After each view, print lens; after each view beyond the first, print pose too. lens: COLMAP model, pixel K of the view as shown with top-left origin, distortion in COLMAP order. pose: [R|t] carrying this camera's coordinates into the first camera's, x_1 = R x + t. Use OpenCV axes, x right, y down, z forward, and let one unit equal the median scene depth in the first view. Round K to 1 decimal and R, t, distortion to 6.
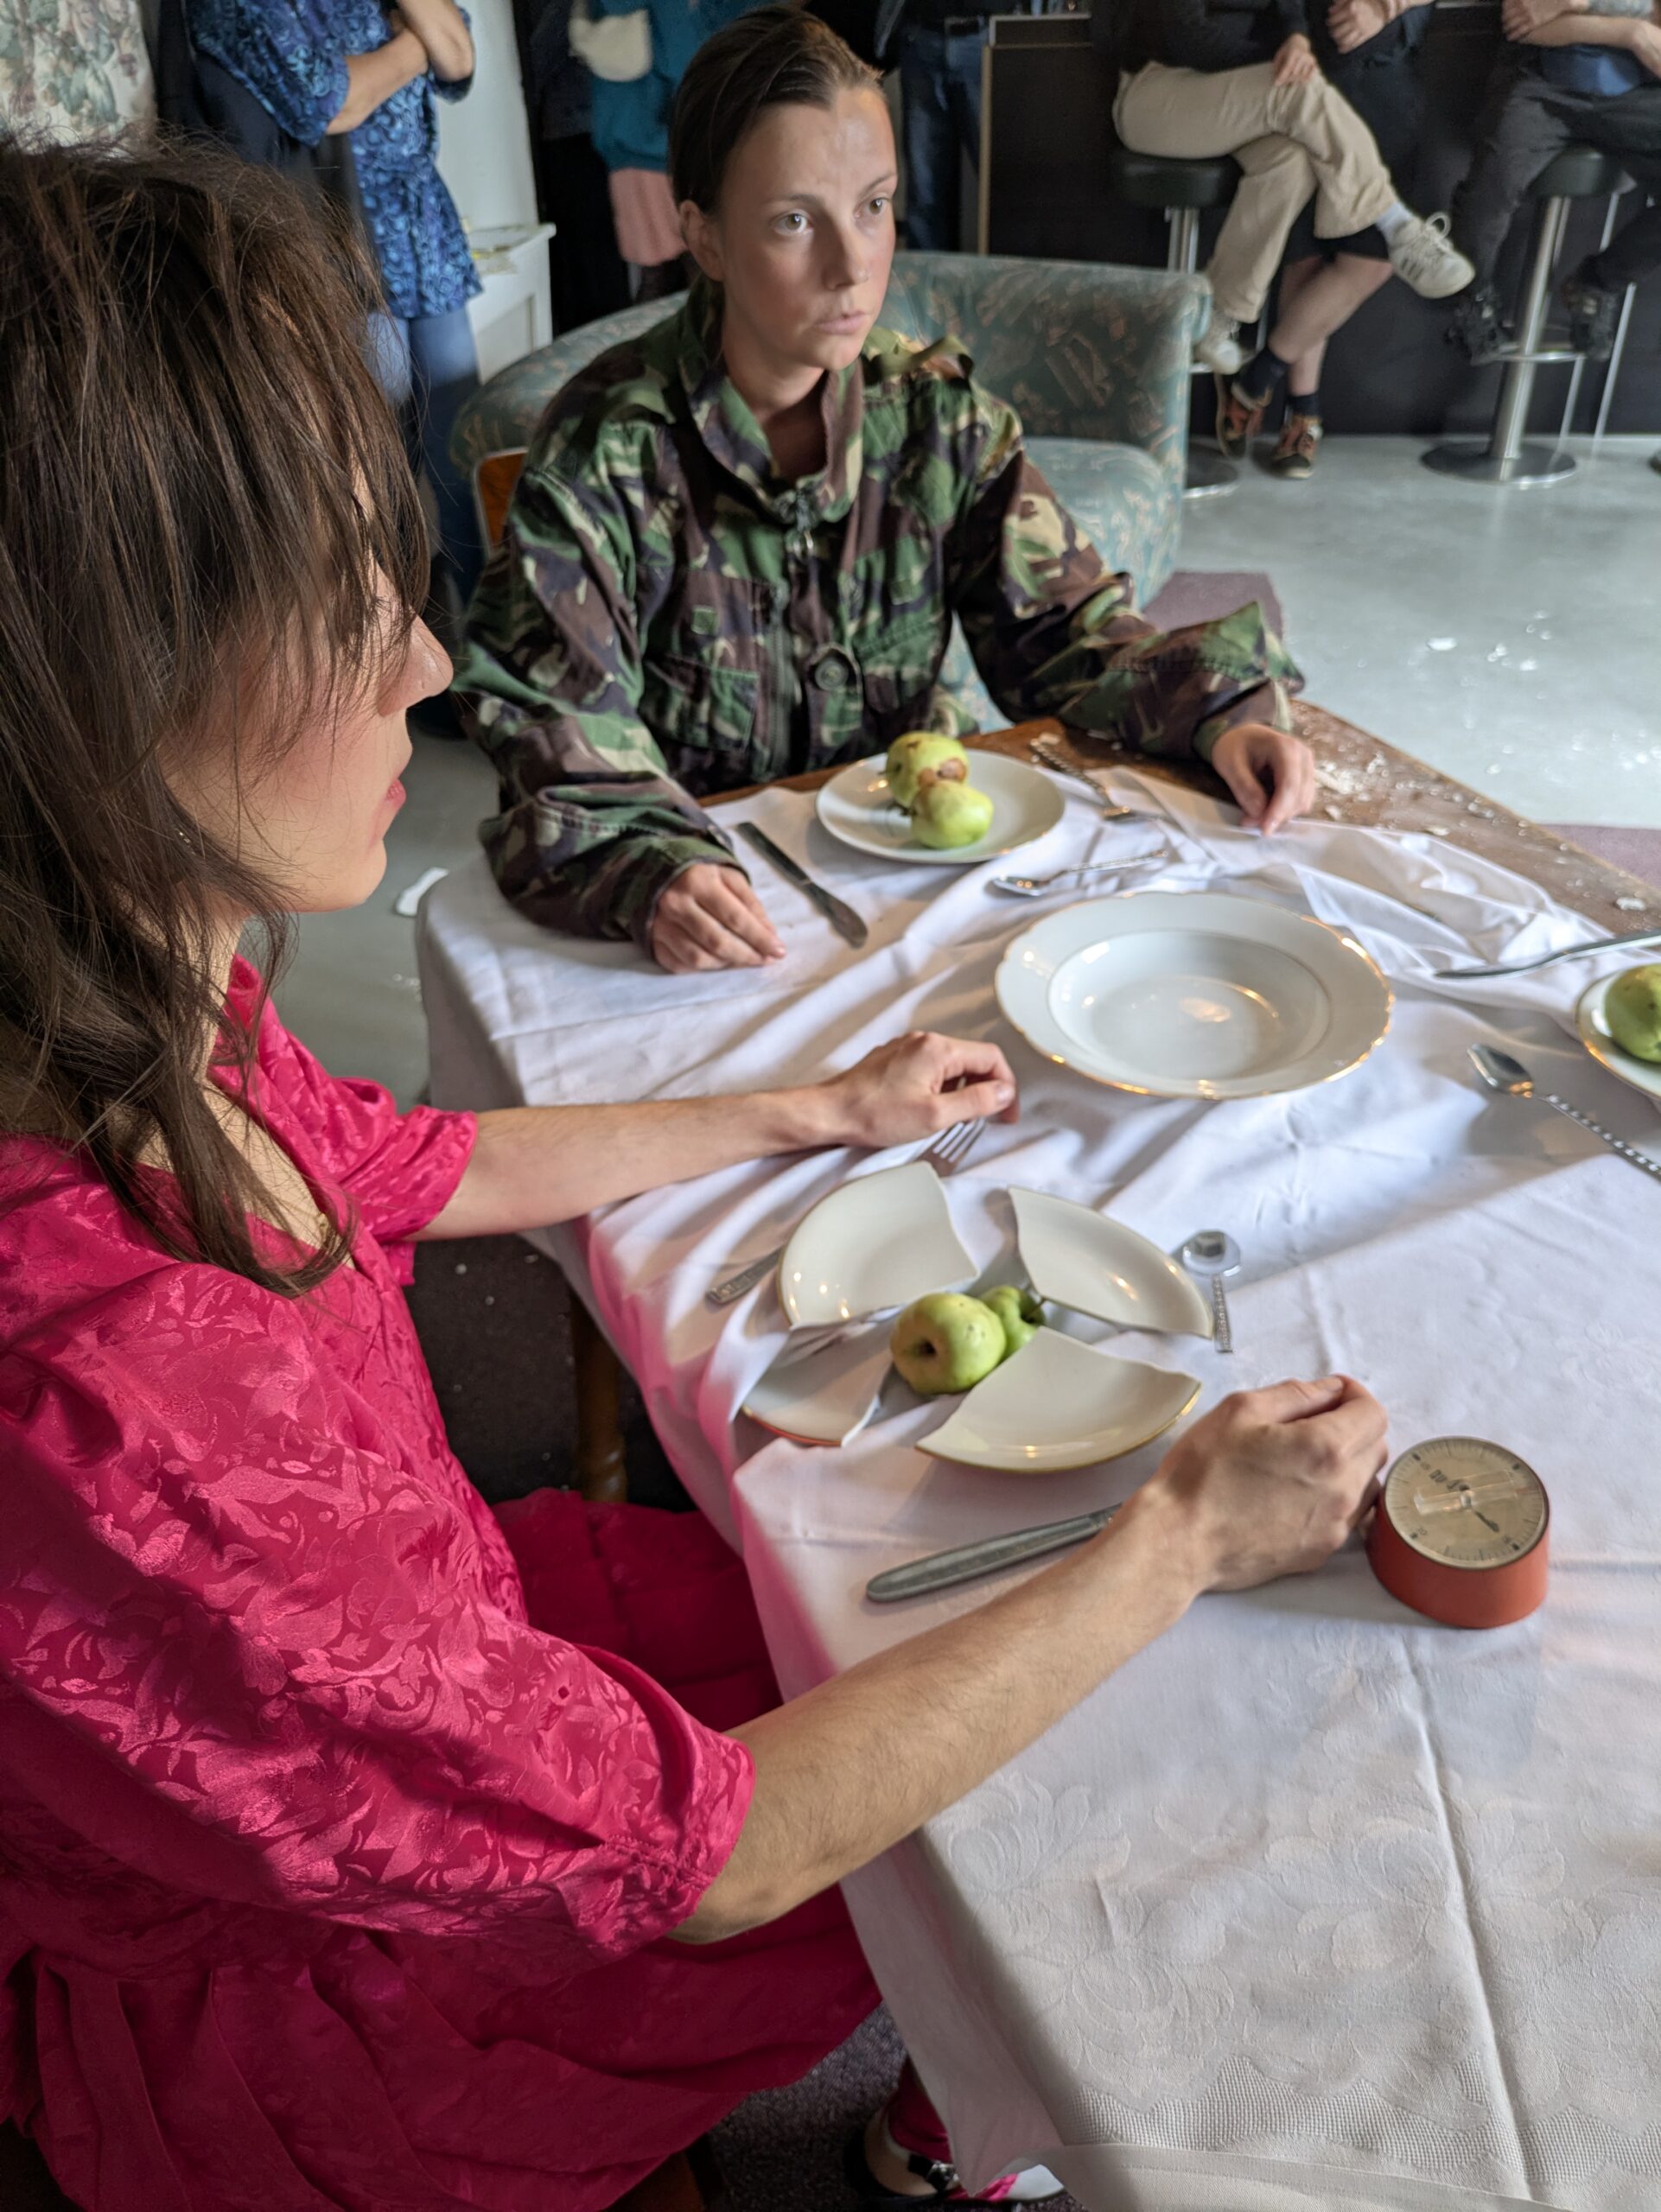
lens RADIAL K [[1688.7, 0, 852.6], [0, 1688.7, 1103.4], [0, 0, 1]] dist [0.049346, -0.049740]
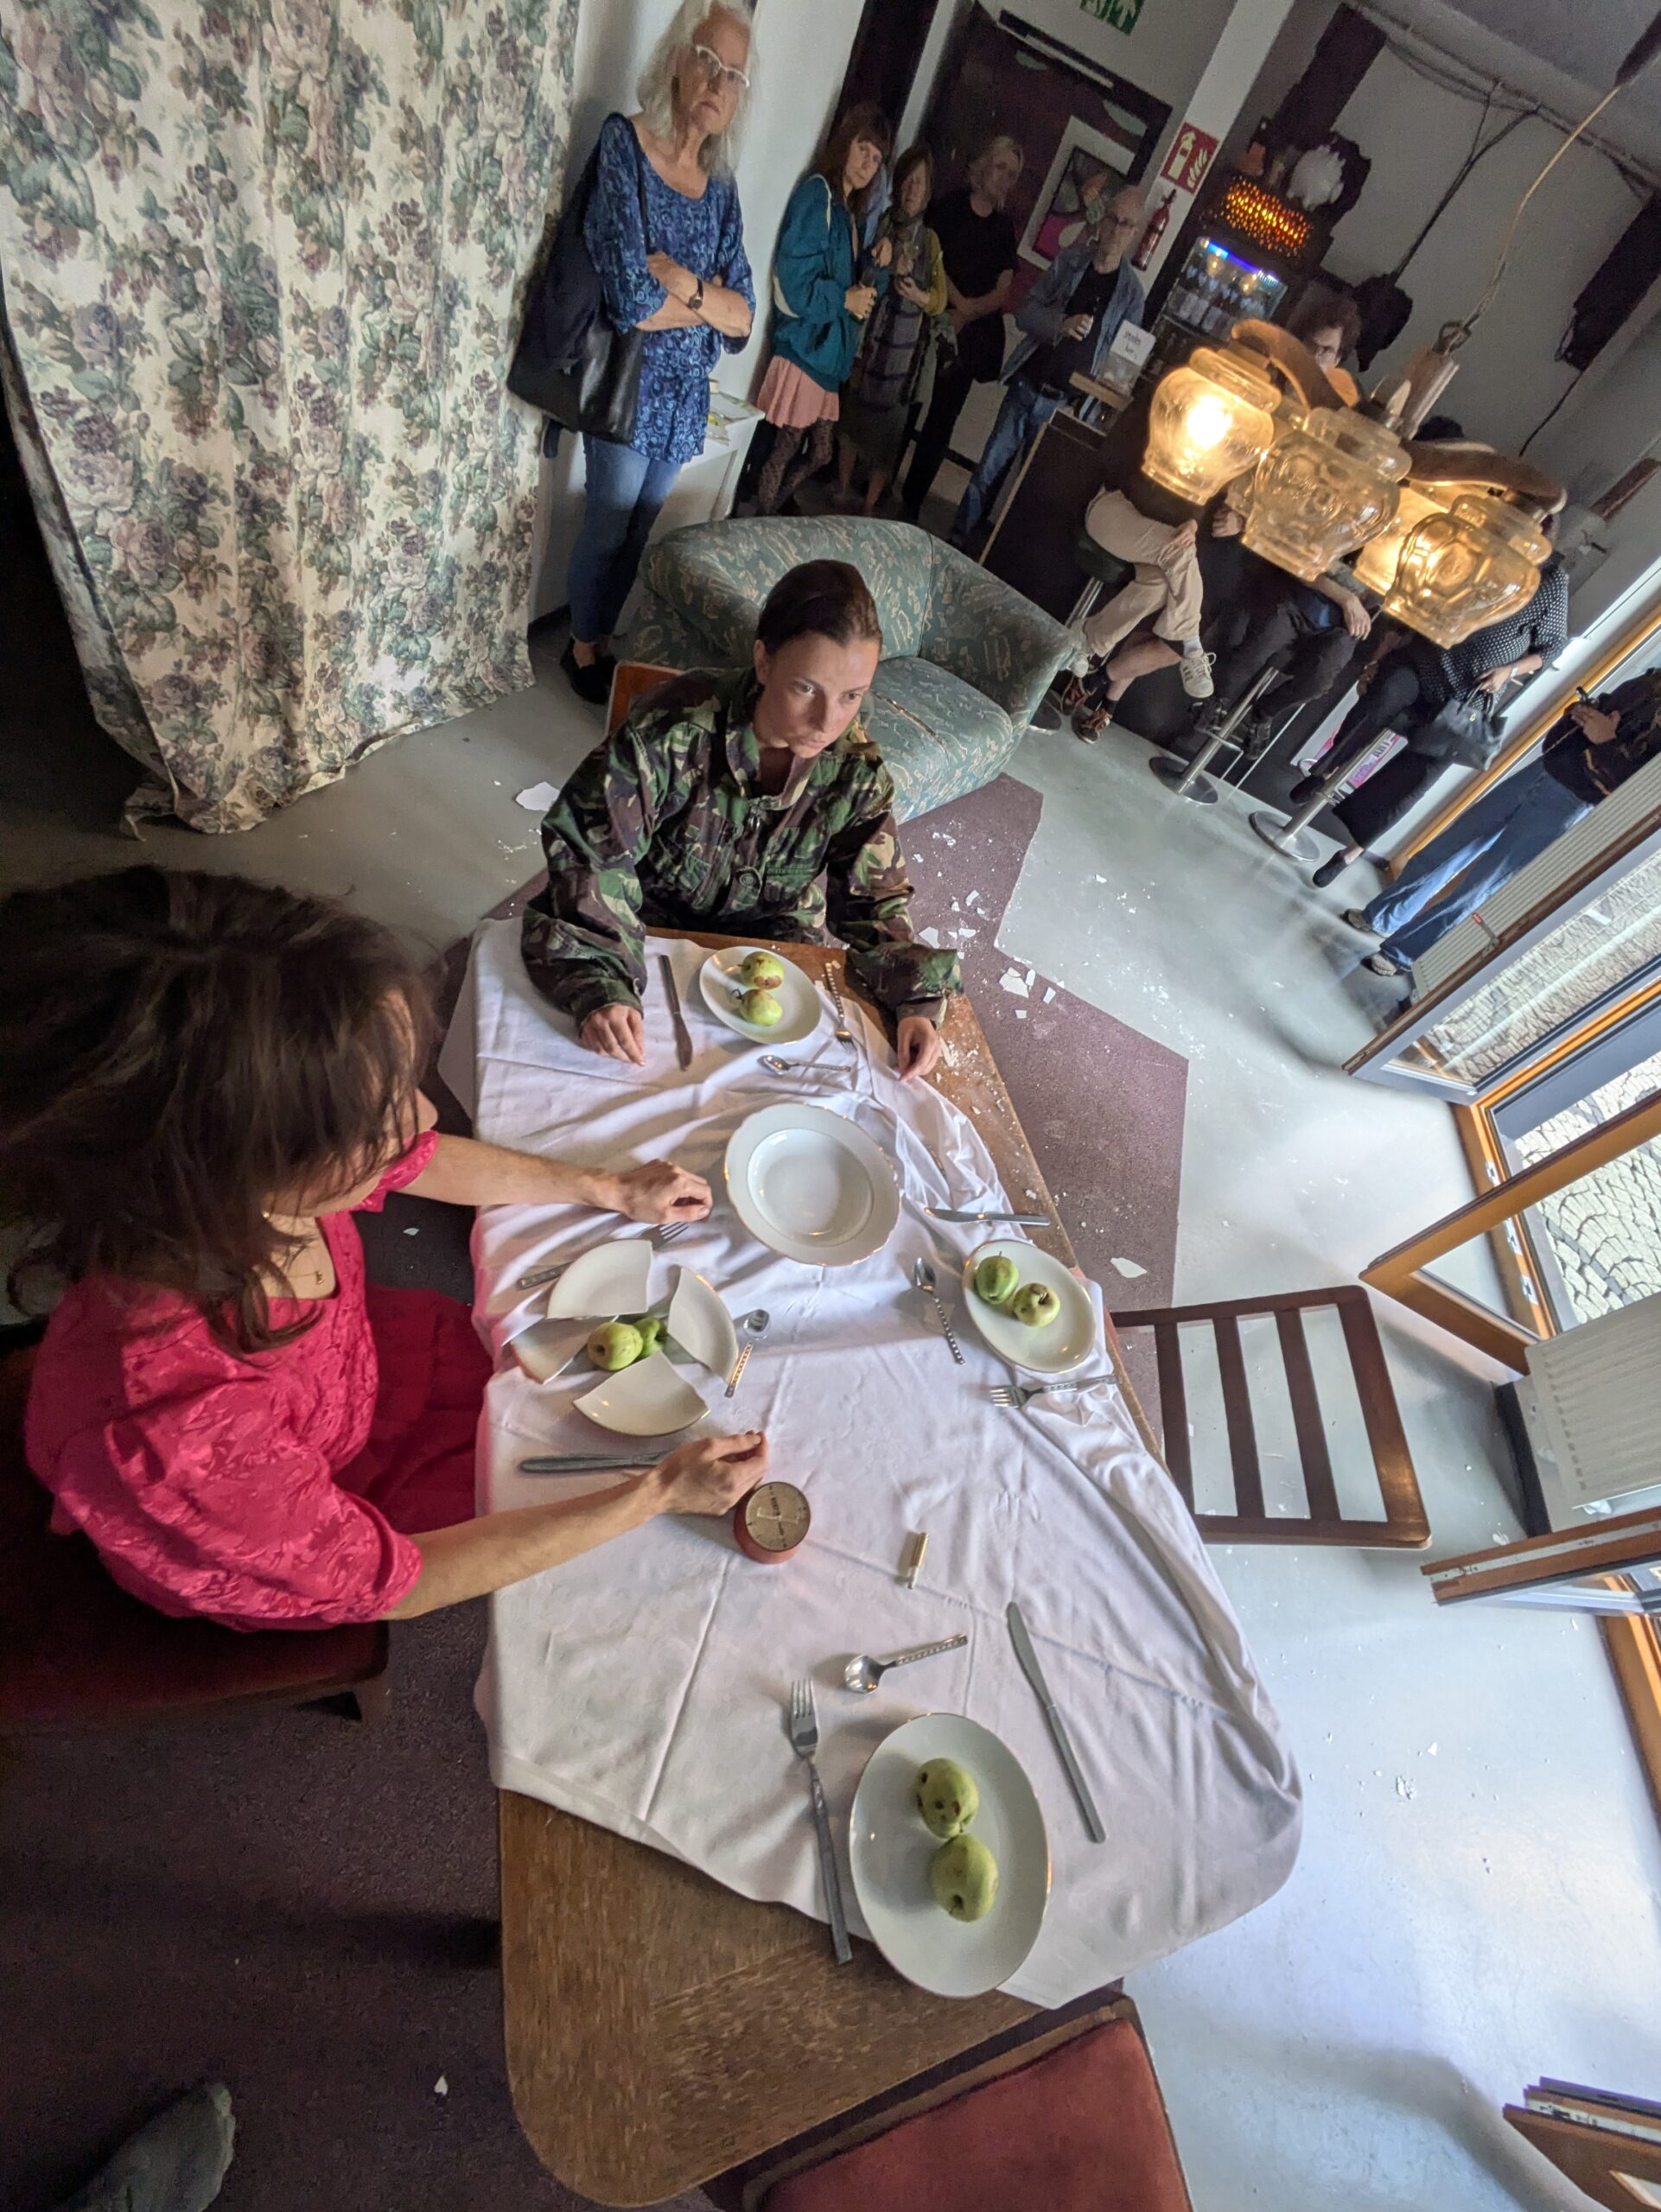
lens RADIAL K [[900.9, 0, 811.9], [0, 900.9, 1125.9], [0, 0, 1]] dist [0.001220, 0.000352]
pose [[0.908291, 0.386346, 0.160451, -0.003310], [-0.413435, 0.887550, 0.203290, -0.280963], [-0.063868, -0.250982, 0.965882, -0.039964]]
